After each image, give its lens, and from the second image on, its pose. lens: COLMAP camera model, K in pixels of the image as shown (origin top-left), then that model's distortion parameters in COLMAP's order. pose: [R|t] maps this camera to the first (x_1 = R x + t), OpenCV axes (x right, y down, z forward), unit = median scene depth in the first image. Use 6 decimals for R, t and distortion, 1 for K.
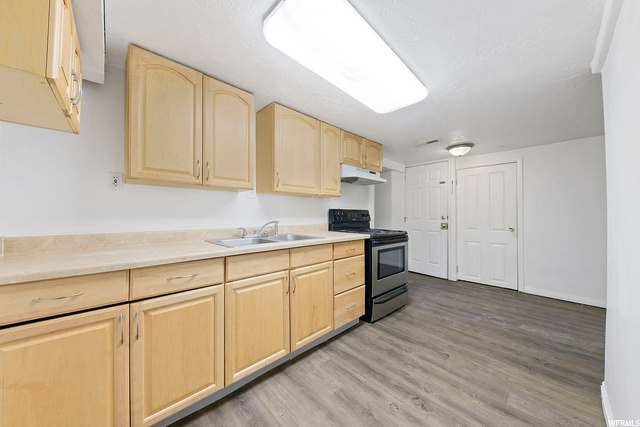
lens RADIAL K [[223.8, 0, 320.1], [0, 223.8, 212.8], [0, 0, 1]] dist [-0.001627, -0.000112]
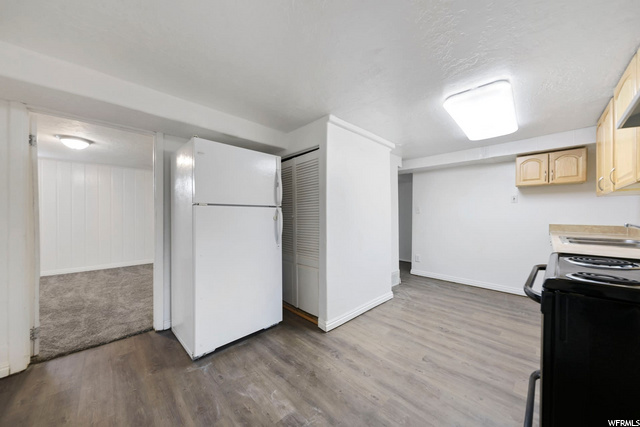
lens RADIAL K [[223.8, 0, 319.9], [0, 223.8, 214.4], [0, 0, 1]] dist [-0.001627, -0.000112]
pose [[-0.999676, -0.006494, -0.024595, 1.069763], [-0.006440, 0.999977, -0.002247, 0.011004], [0.024609, -0.002087, -0.999695, 1.997530]]
